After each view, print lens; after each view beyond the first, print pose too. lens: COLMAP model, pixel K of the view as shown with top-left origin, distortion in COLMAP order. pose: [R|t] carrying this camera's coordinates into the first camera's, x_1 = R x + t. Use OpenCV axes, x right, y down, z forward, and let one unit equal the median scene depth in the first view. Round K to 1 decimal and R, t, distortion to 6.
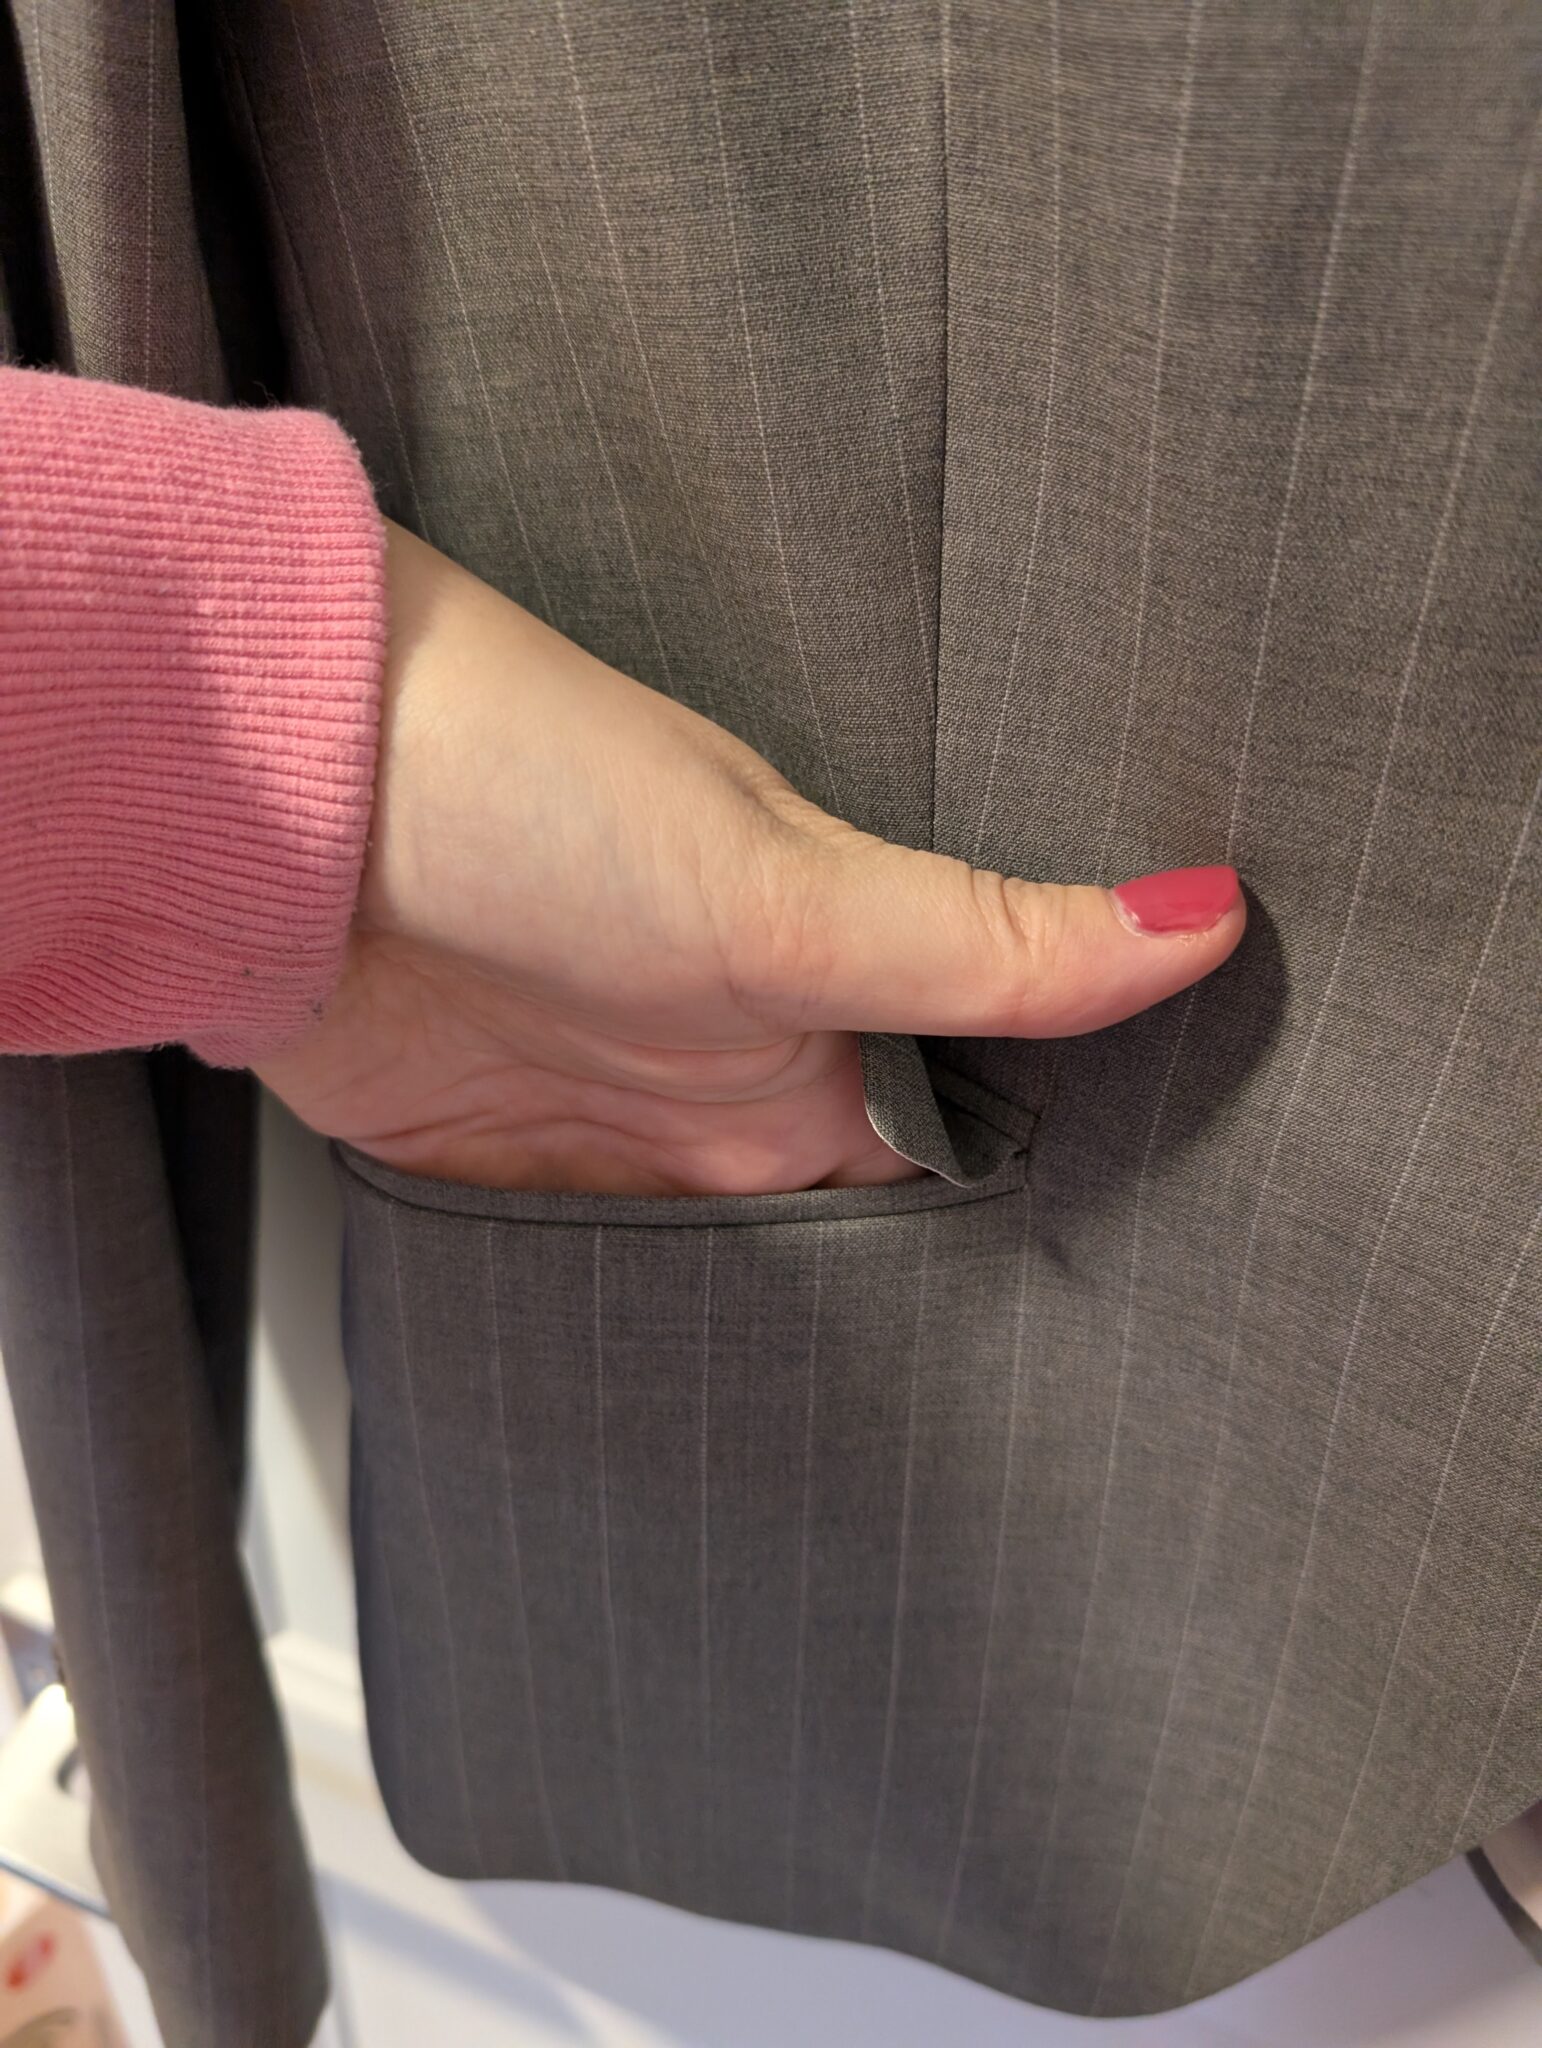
lens RADIAL K [[1487.2, 0, 838.4], [0, 1487.2, 1025.1], [0, 0, 1]] dist [-0.081806, 0.072414]
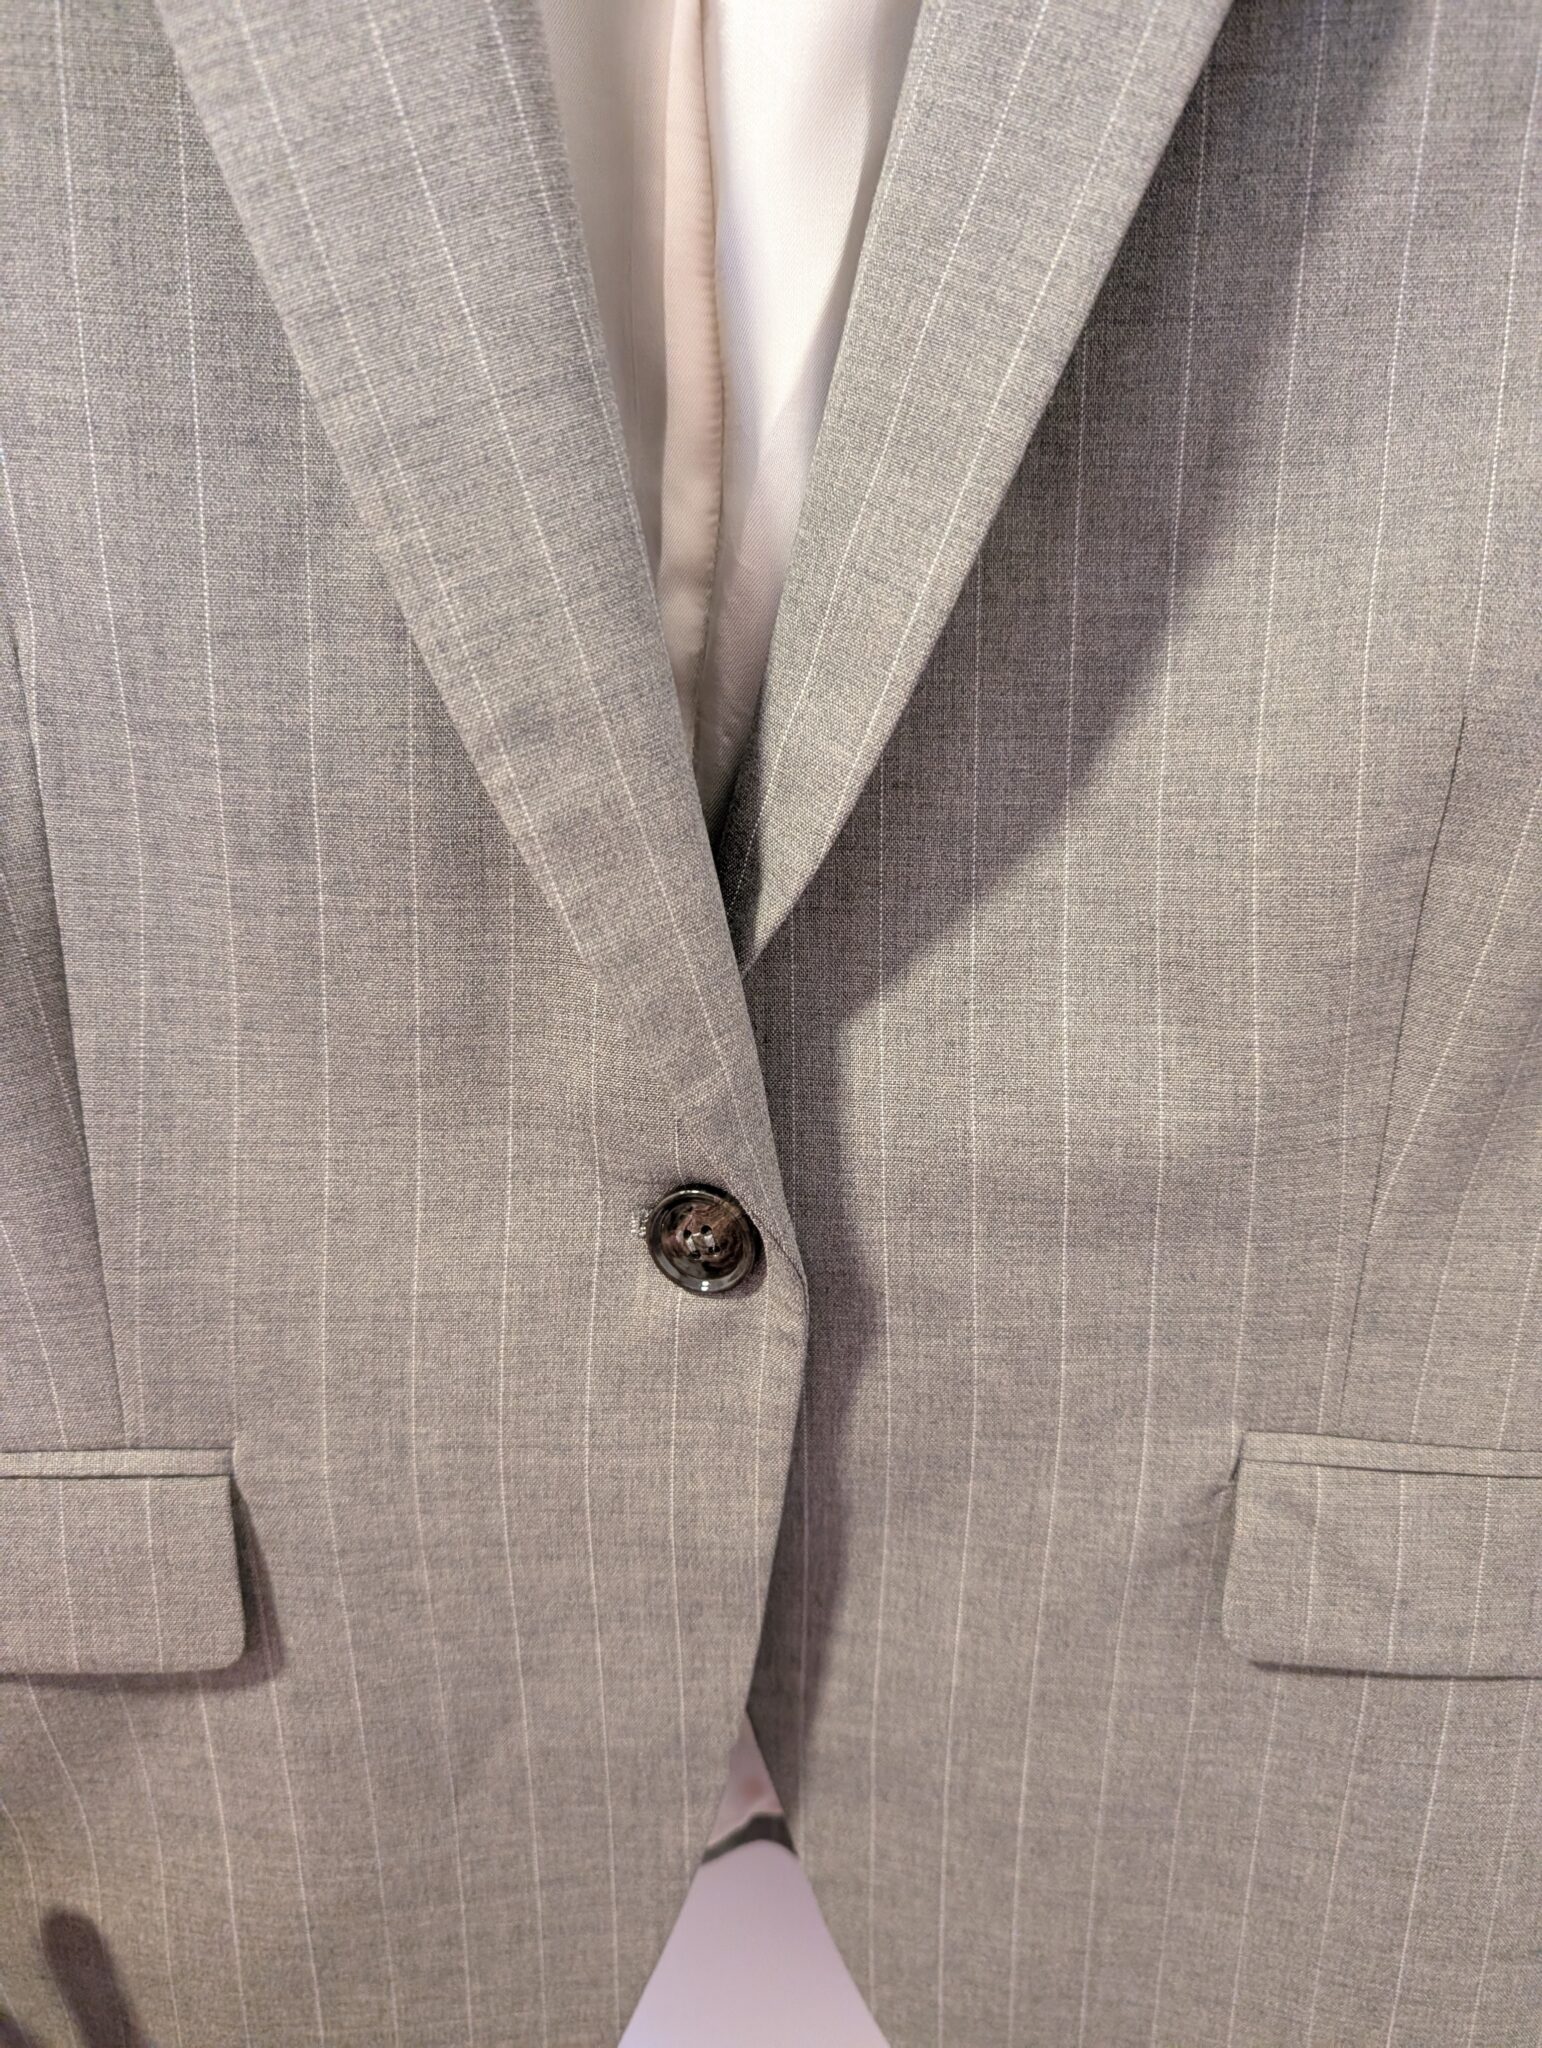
lens RADIAL K [[1547.2, 0, 771.0], [0, 1547.2, 1024.0], [0, 0, 1]] dist [-0.033969, -0.005673]
pose [[0.794383, -0.099525, 0.599209, -0.311291], [0.336461, 0.893416, -0.297661, 0.356989], [-0.505718, 0.438067, 0.743200, -0.466159]]
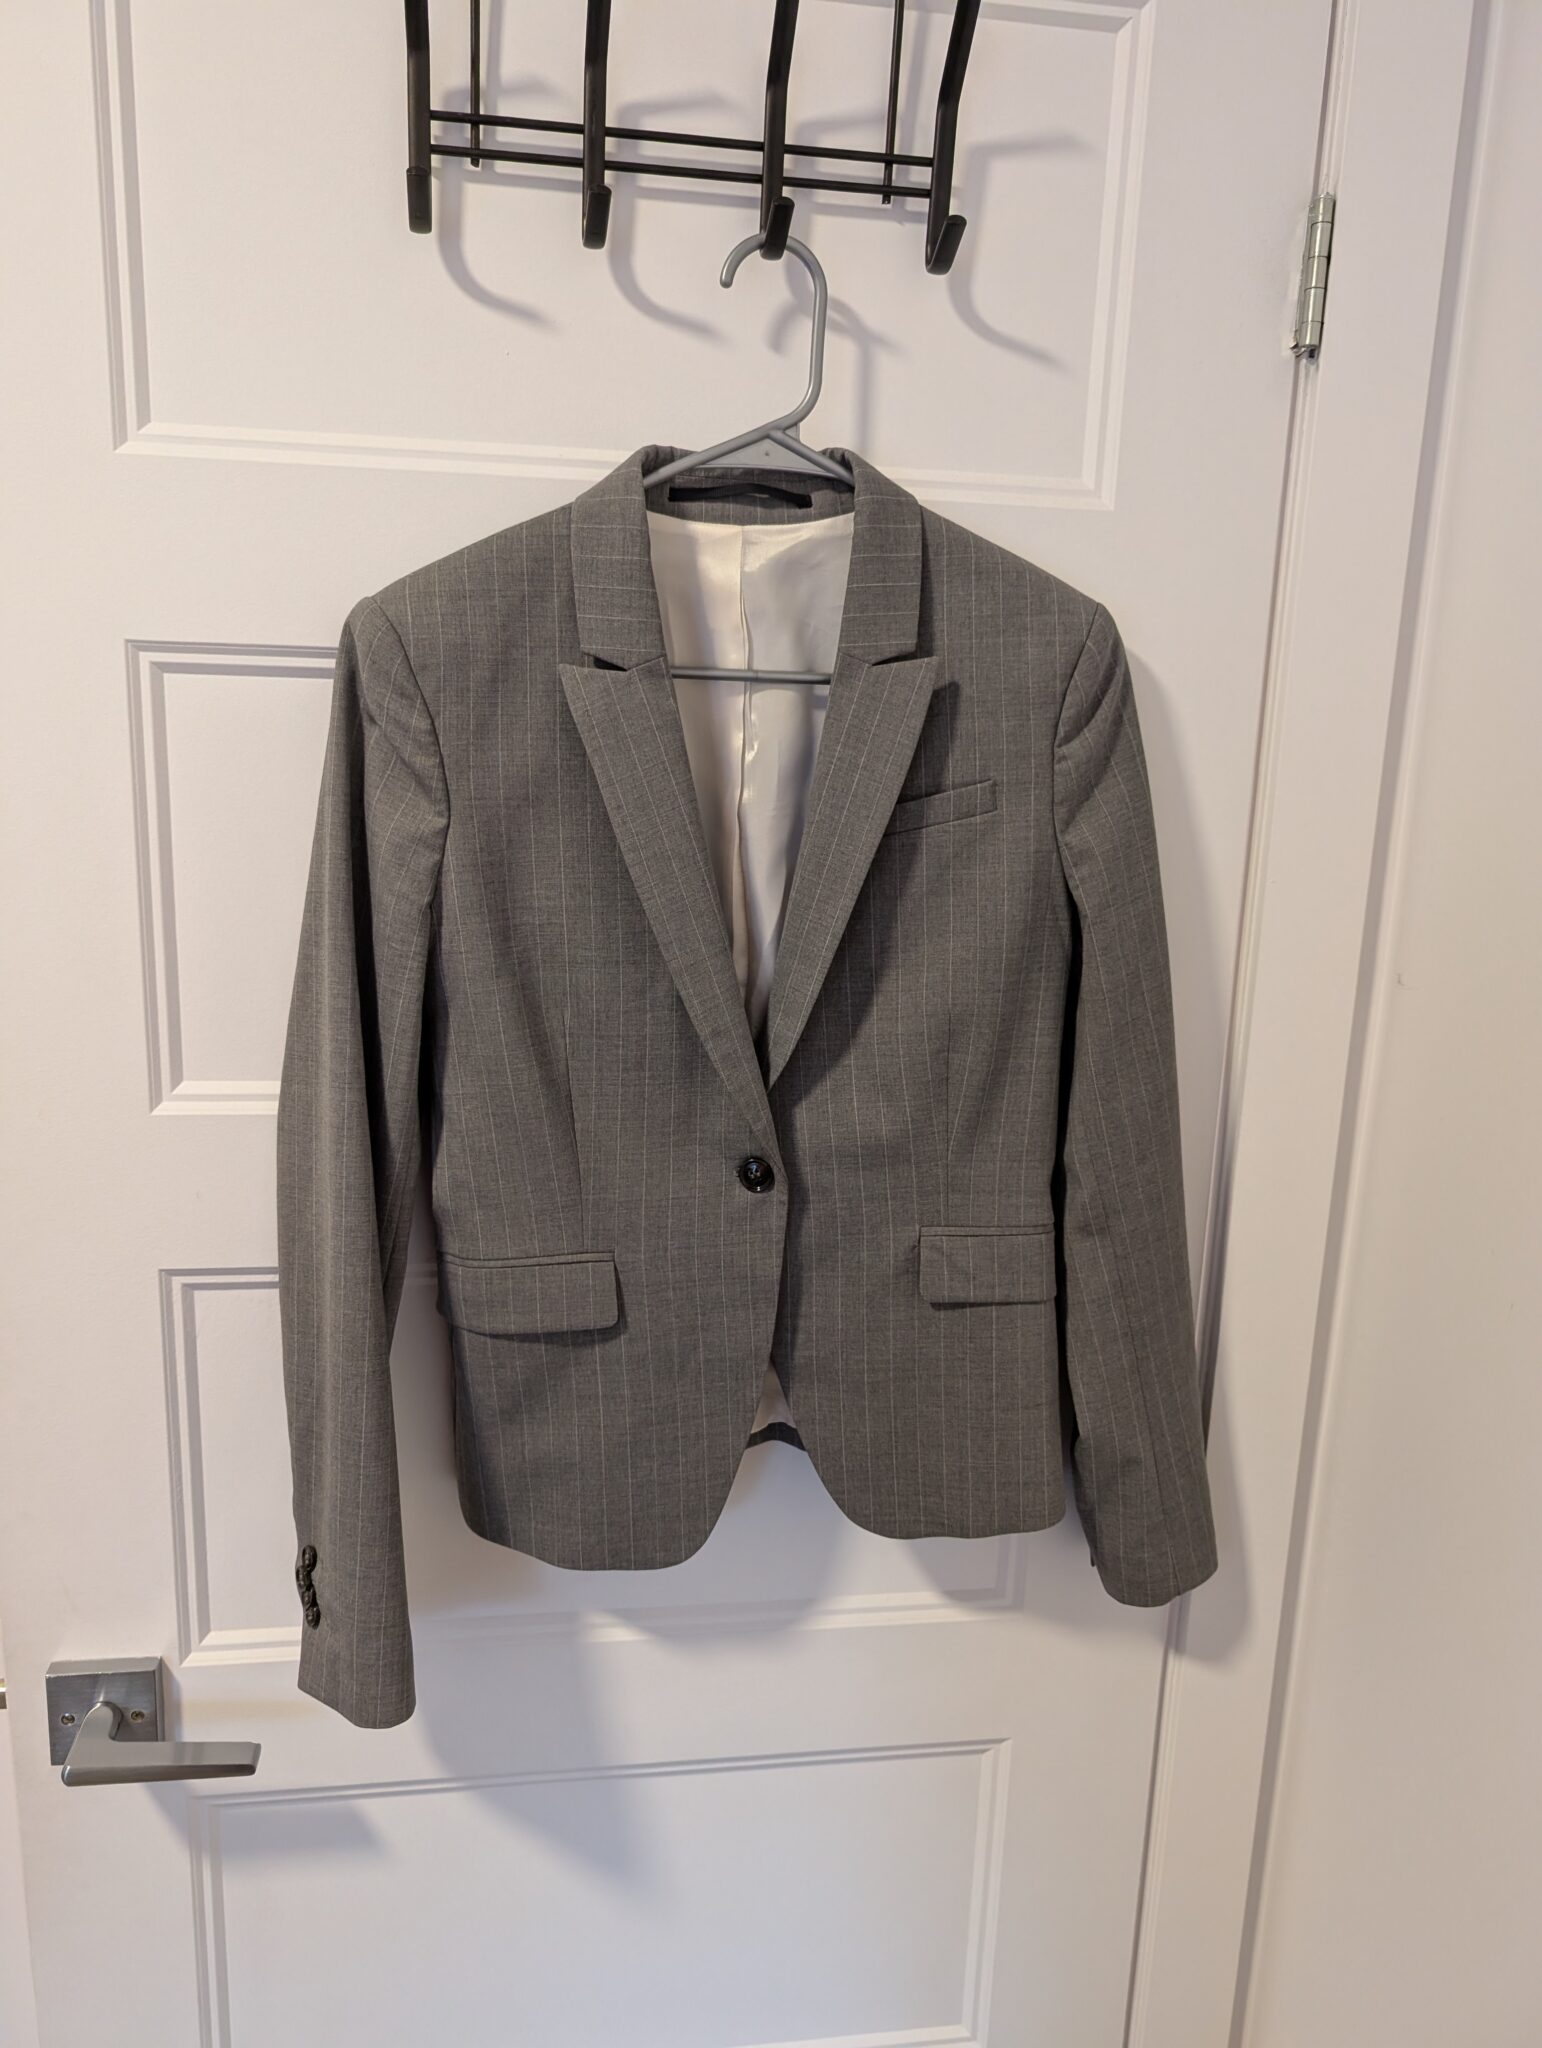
lens RADIAL K [[1547.2, 0, 771.0], [0, 1547.2, 1024.0], [0, 0, 1]] dist [-0.033969, -0.005673]
pose [[0.726517, -0.060394, 0.684489, -3.307121], [0.422962, 0.824366, -0.376196, 1.793900], [-0.541550, 0.562825, 0.624461, -3.064747]]
